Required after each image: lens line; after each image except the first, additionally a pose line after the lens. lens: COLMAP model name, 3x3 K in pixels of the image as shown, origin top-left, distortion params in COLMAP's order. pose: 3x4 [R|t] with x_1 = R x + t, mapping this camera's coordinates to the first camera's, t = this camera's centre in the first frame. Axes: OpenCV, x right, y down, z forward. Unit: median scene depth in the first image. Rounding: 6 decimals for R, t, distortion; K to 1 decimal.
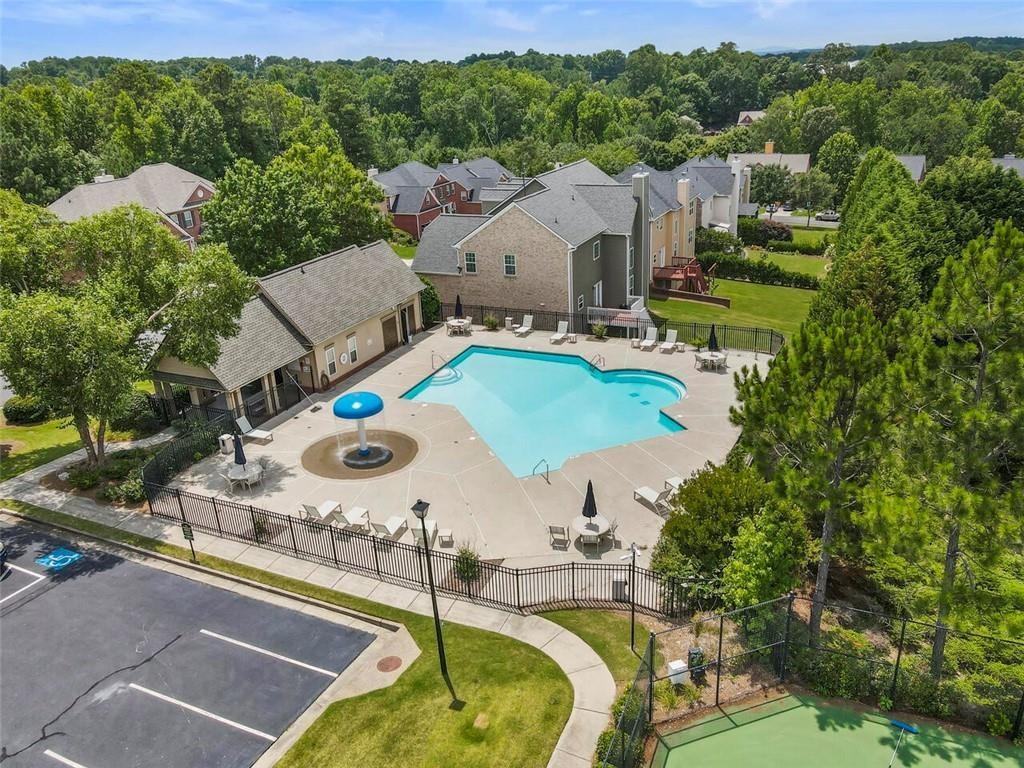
lens RADIAL K [[775.0, 0, 515.0], [0, 775.0, 387.7], [0, 0, 1]] dist [-0.012431, 0.055317]
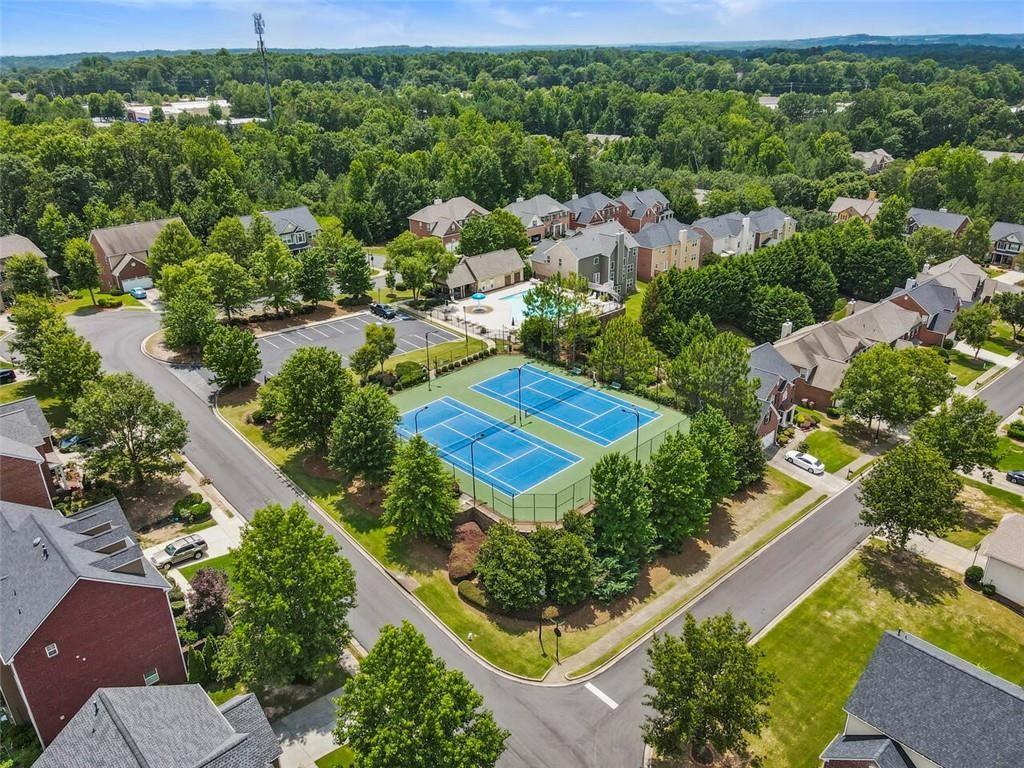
lens RADIAL K [[775.0, 0, 515.0], [0, 775.0, 387.7], [0, 0, 1]] dist [-0.012431, 0.055317]
pose [[0.915776, 0.185949, -0.356059, 1.136046], [-0.169192, 0.982496, 0.077941, 0.111028], [0.364320, -0.011134, 0.931207, -2.008132]]
